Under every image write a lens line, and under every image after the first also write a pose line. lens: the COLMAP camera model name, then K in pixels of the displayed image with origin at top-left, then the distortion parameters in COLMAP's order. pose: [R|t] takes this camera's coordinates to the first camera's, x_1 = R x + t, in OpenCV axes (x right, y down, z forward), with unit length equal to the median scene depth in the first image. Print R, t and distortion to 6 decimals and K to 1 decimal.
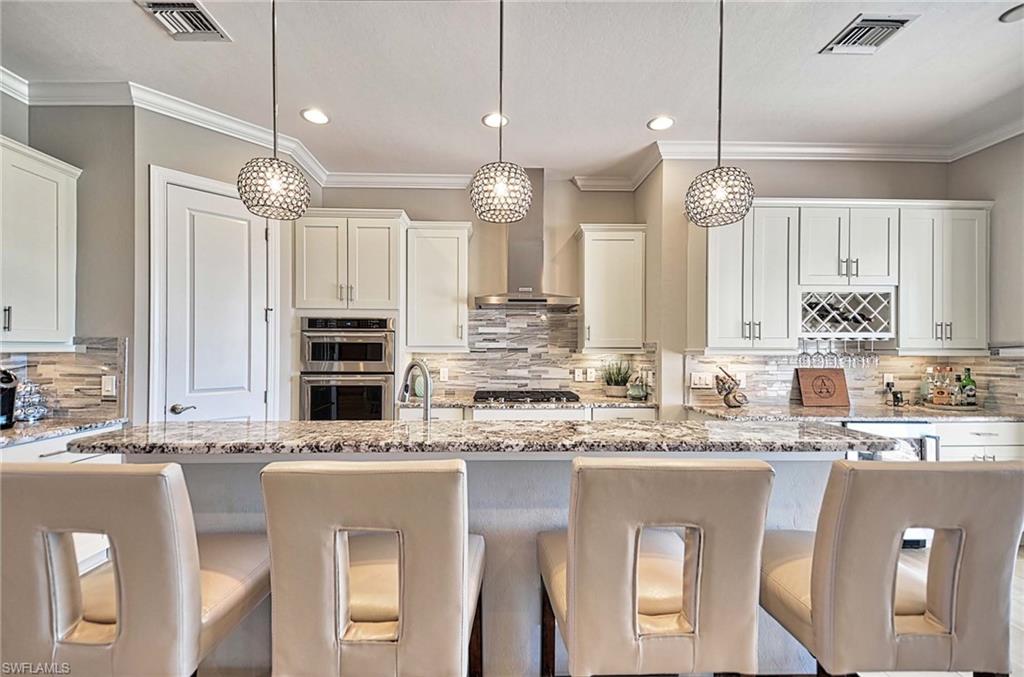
lens RADIAL K [[435.3, 0, 502.3], [0, 435.3, 347.9], [0, 0, 1]] dist [0.017063, -0.000409]
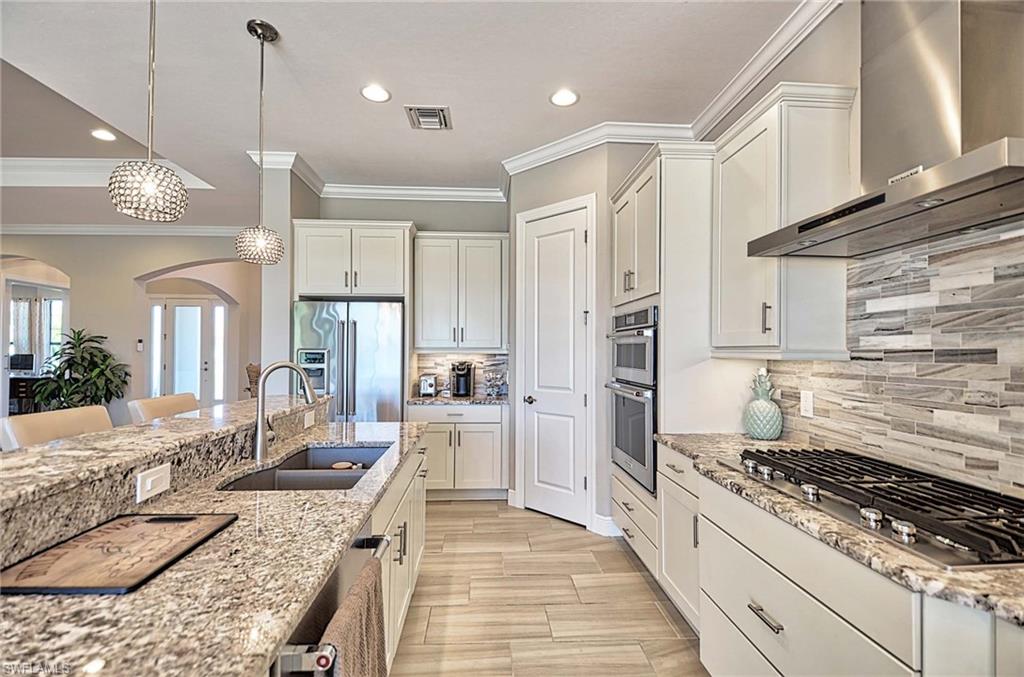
lens RADIAL K [[442.7, 0, 506.3], [0, 442.7, 350.9], [0, 0, 1]] dist [-0.024268, -0.000562]
pose [[0.023653, -0.001442, -0.999719, 0.420119], [0.002377, 0.999996, -0.001386, 0.001152], [0.999717, -0.002343, 0.023656, 0.746318]]
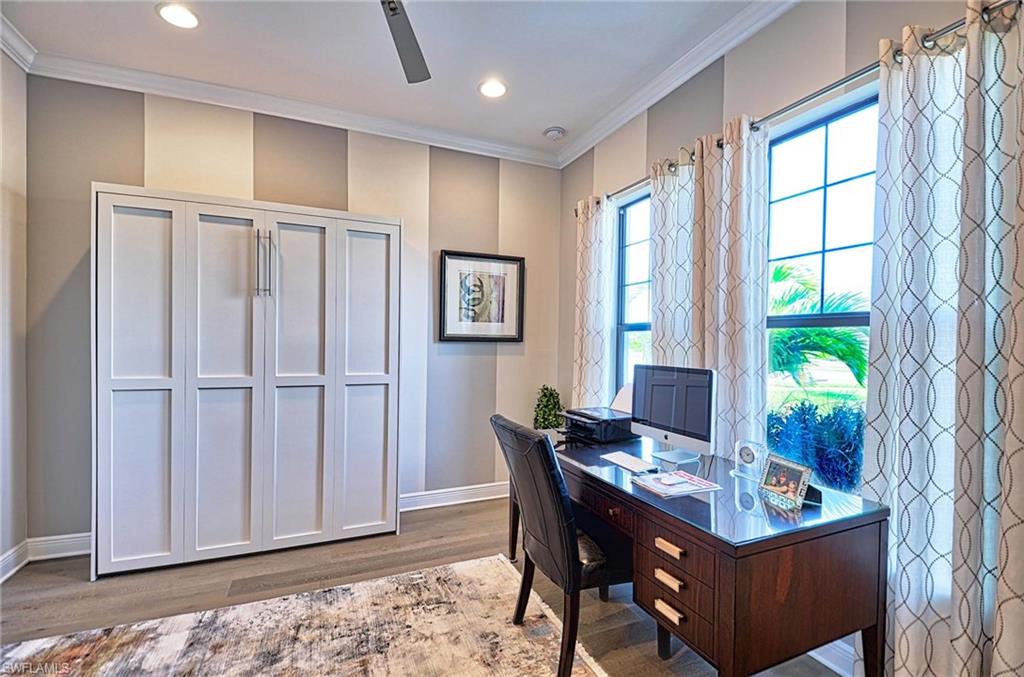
lens RADIAL K [[442.7, 0, 506.3], [0, 442.7, 350.9], [0, 0, 1]] dist [-0.024268, -0.000562]
pose [[-0.931138, -0.009298, -0.364548, -1.586559], [-0.012315, 0.999906, 0.005950, -0.014811], [0.364459, 0.010029, -0.931165, -1.404774]]
